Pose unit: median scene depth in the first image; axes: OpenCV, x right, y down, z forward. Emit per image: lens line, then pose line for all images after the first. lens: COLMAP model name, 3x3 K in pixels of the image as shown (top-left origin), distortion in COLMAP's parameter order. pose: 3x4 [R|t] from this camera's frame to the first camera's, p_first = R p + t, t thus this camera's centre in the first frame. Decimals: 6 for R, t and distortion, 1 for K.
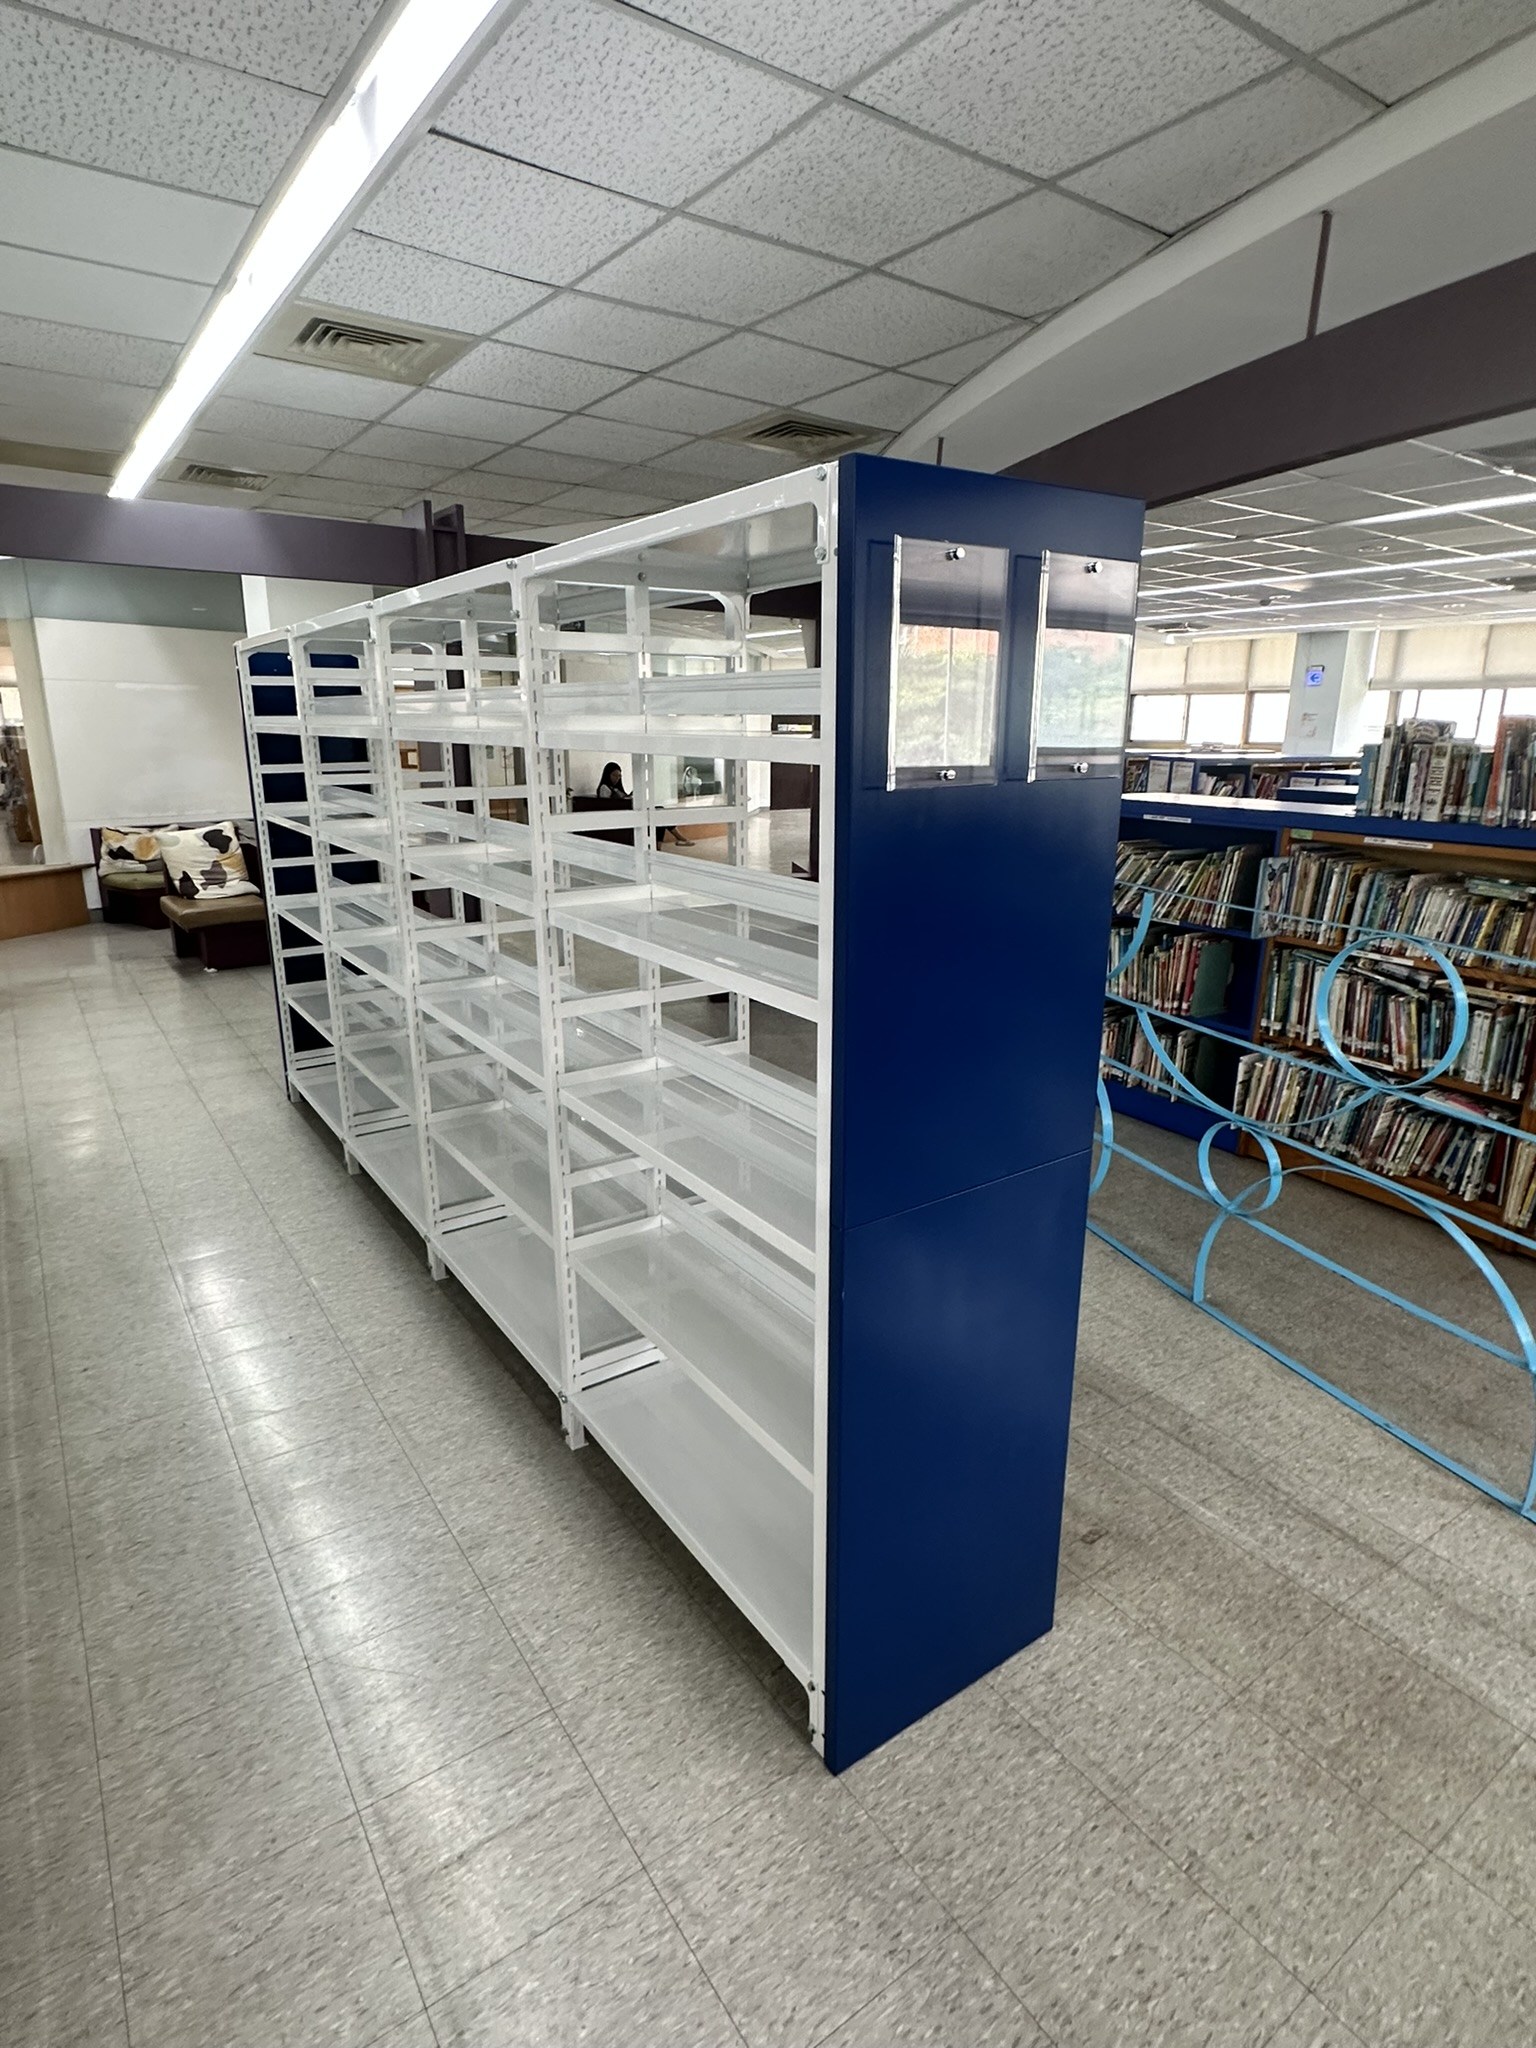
lens RADIAL K [[1094.2, 0, 767.2], [0, 1094.2, 1024.5], [0, 0, 1]] dist [-0.000643, -0.000851]
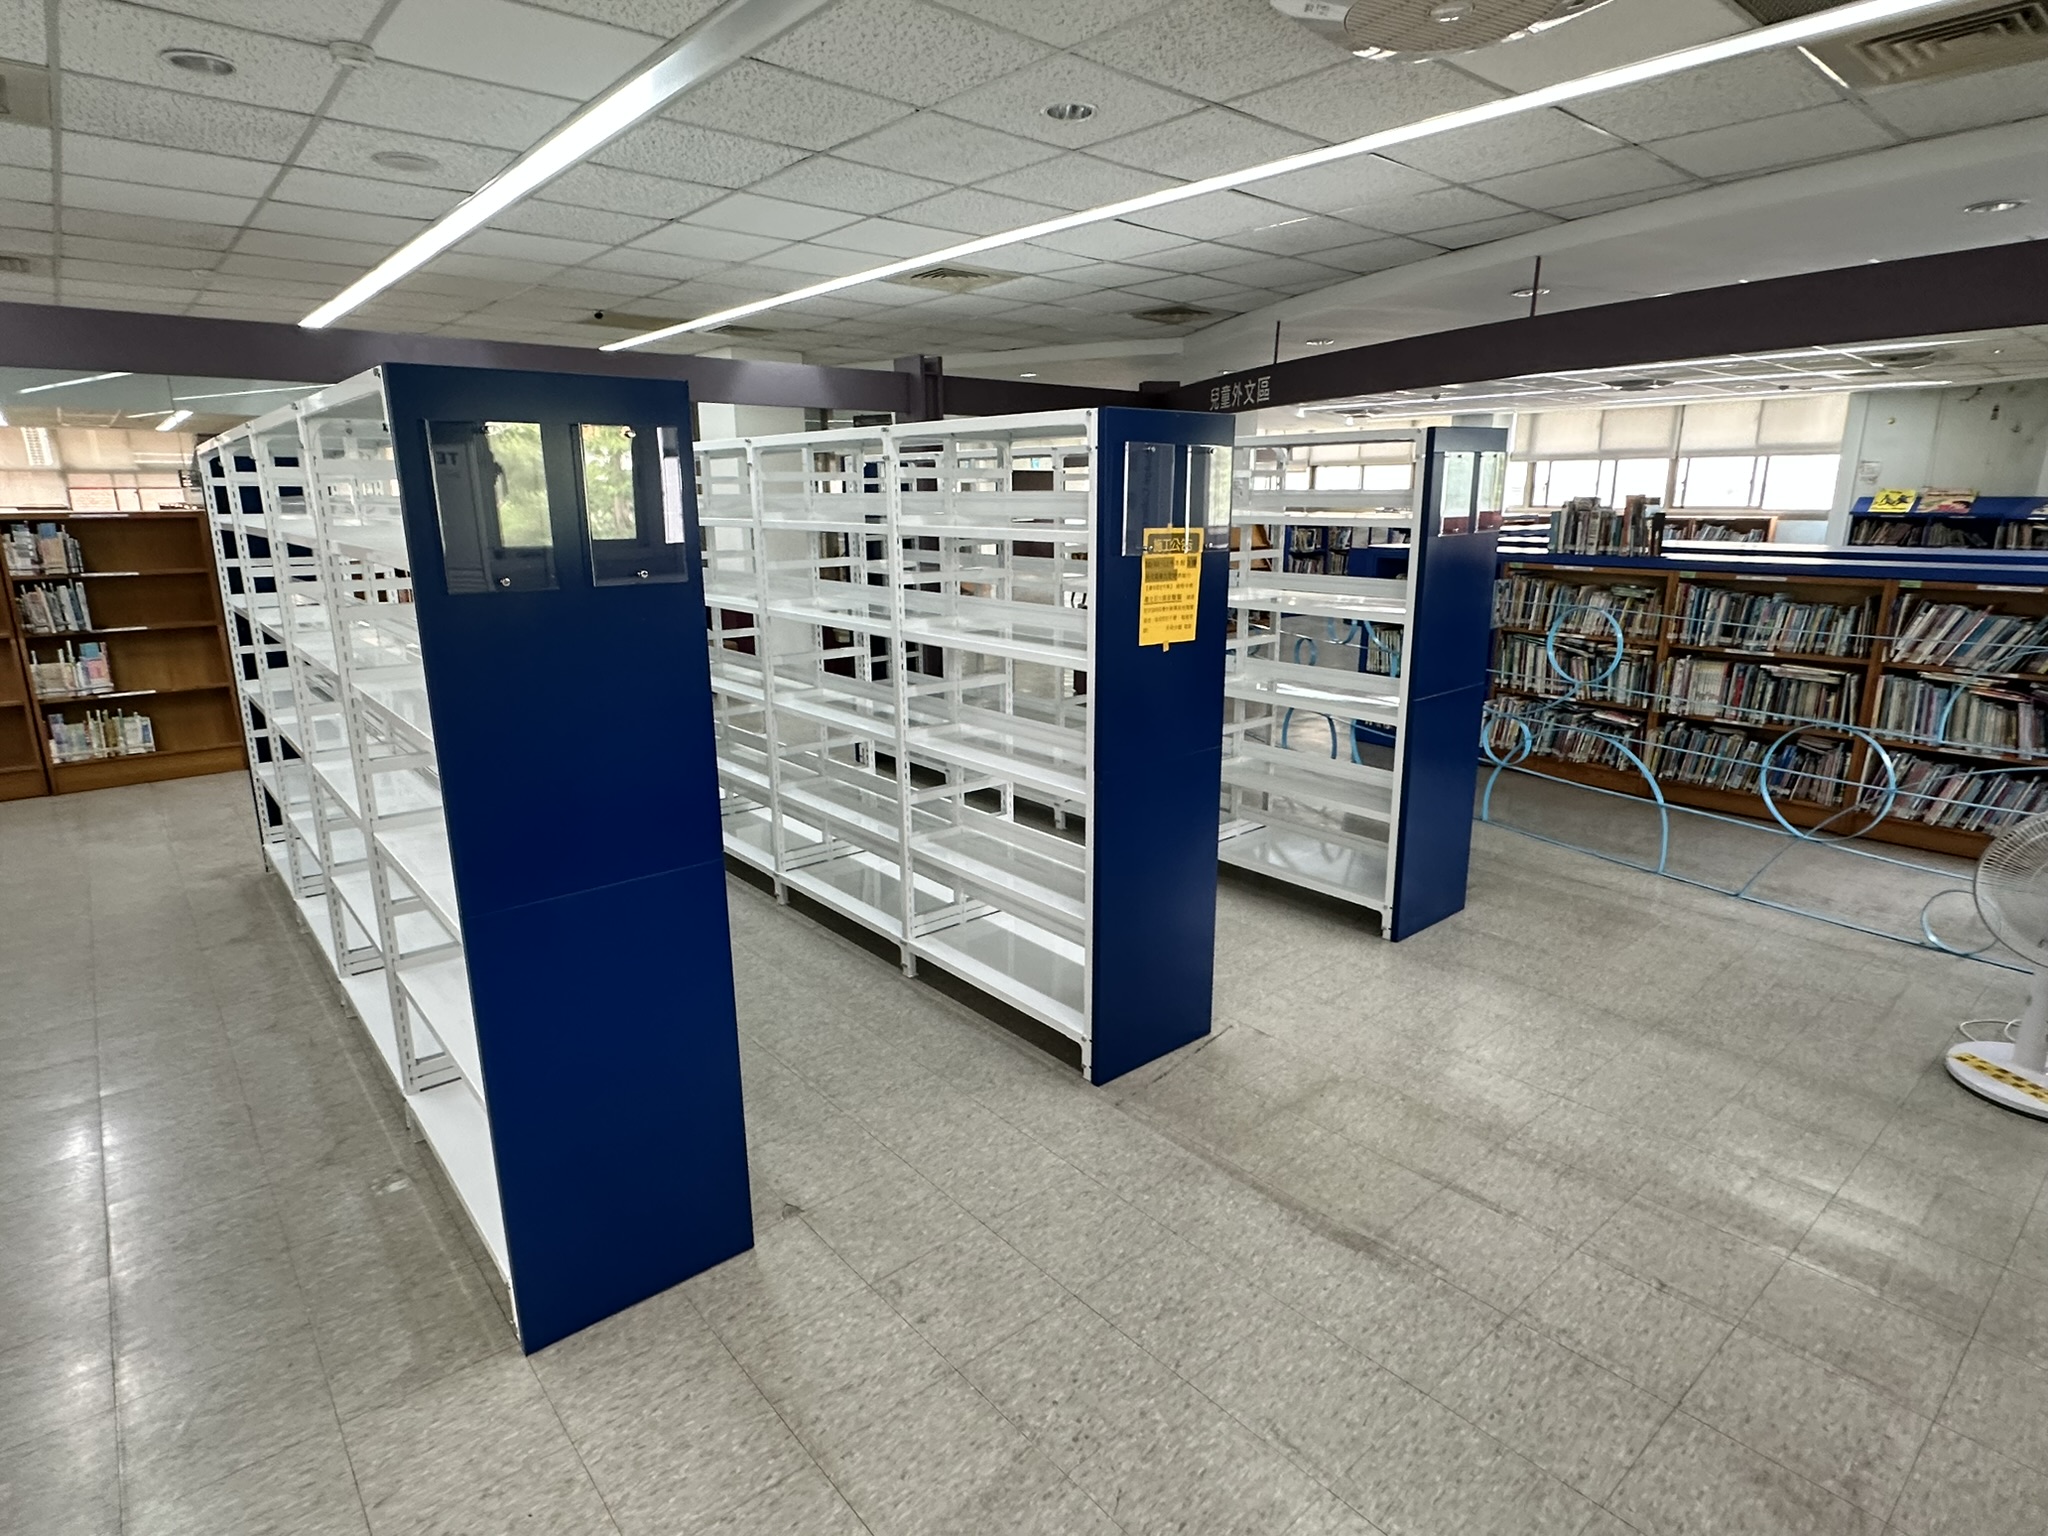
lens RADIAL K [[1094.2, 0, 1019.3], [0, 1094.2, 772.0], [0, 0, 1]] dist [-0.000643, -0.000851]
pose [[0.995372, -0.038159, 0.088200, -0.476647], [0.039610, 0.999106, -0.014761, 0.152366], [-0.087558, 0.018187, 0.995993, -0.663612]]
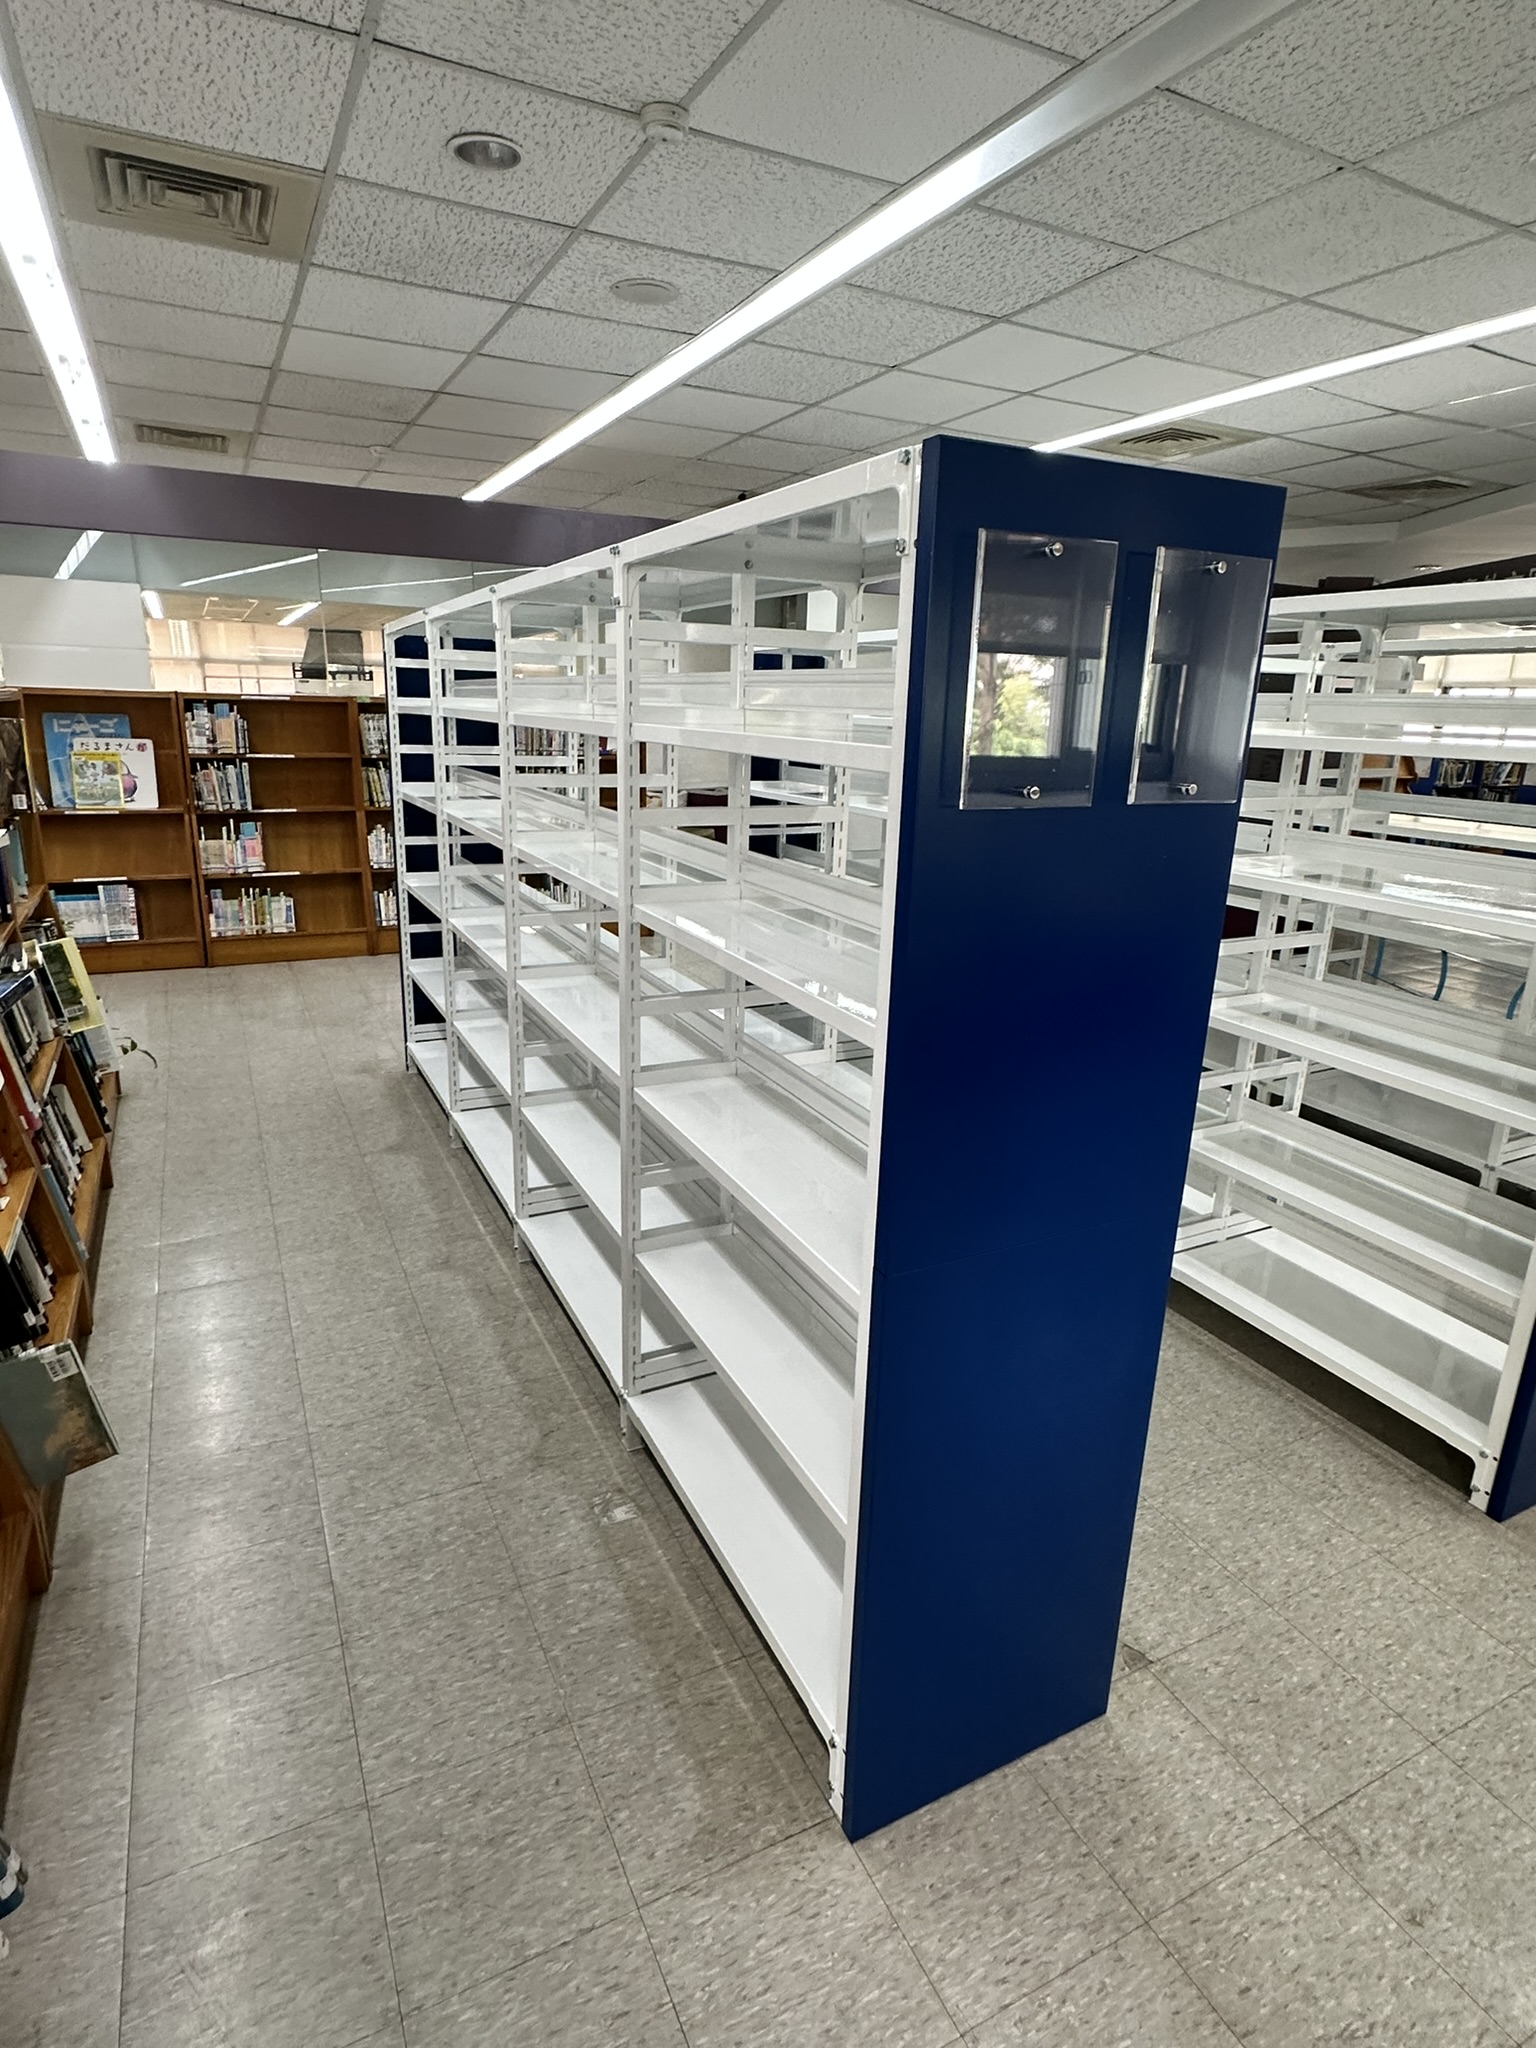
lens RADIAL K [[1094.2, 0, 756.6], [0, 1094.2, 1025.6], [0, 0, 1]] dist [-0.000643, -0.000851]
pose [[0.989478, 0.054454, -0.134043, -0.712668], [-0.052041, 0.998415, 0.021439, 0.112700], [0.134998, -0.014237, 0.990744, -0.467104]]
